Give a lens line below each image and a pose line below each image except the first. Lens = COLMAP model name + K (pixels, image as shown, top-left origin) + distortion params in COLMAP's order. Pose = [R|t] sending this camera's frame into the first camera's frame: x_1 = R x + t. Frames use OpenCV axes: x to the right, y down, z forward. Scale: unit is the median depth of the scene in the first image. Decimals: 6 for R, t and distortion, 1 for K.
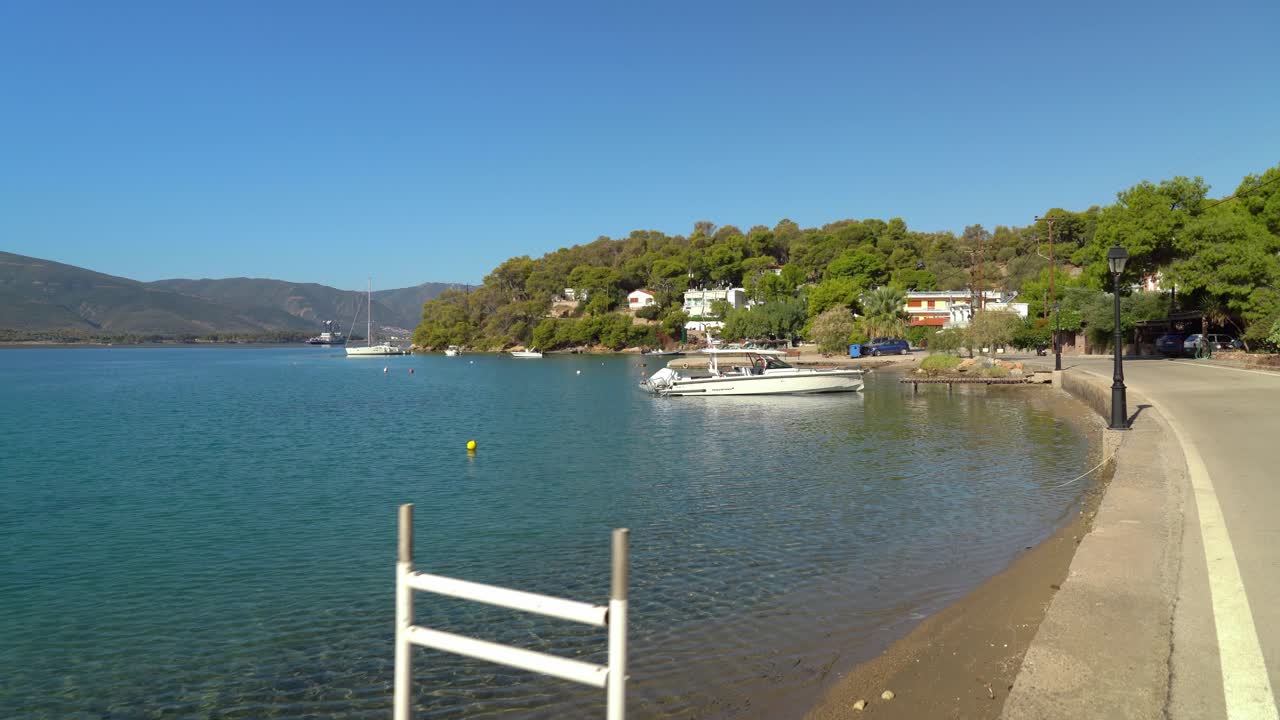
lens RADIAL K [[936.7, 0, 639.6], [0, 936.7, 322.7], [0, 0, 1]] dist [0.003921, 0.005941]
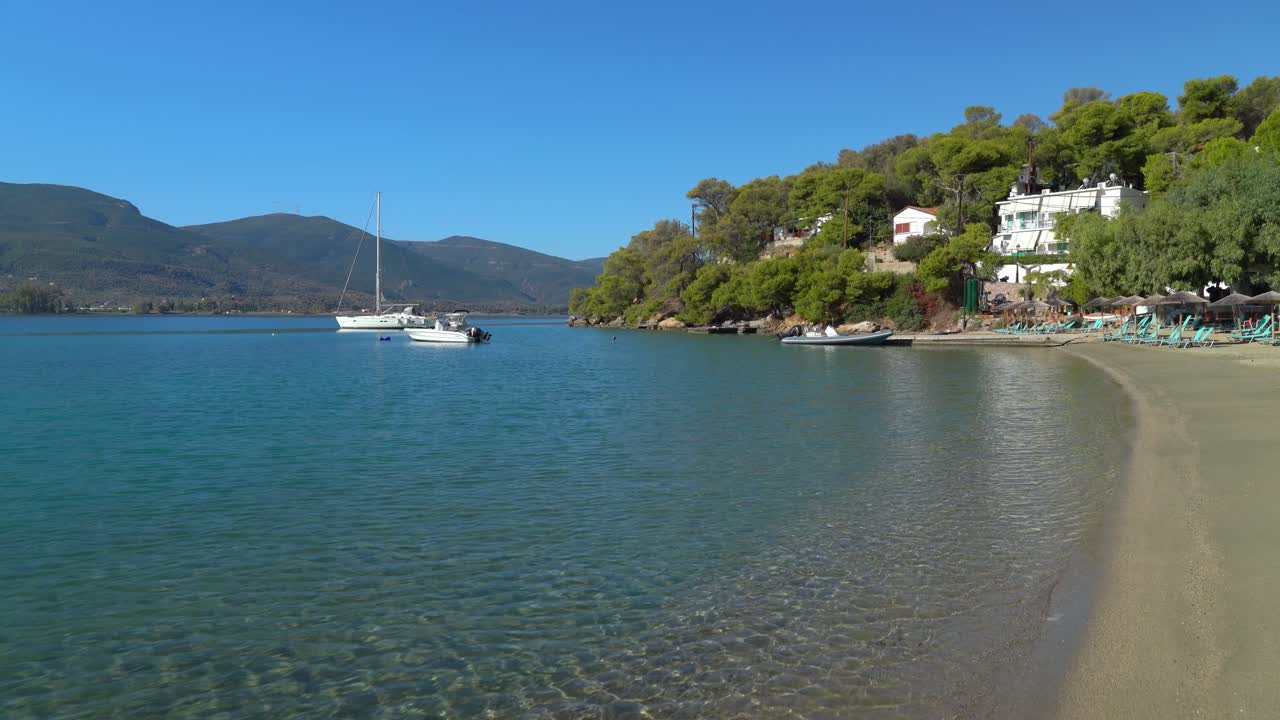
lens RADIAL K [[936.7, 0, 639.6], [0, 936.7, 322.7], [0, 0, 1]] dist [0.003921, 0.005941]
pose [[0.910591, 0.013229, -0.413096, 0.079106], [-0.002308, 0.999635, 0.026925, 0.014277], [0.413301, -0.023564, 0.910289, 0.527540]]
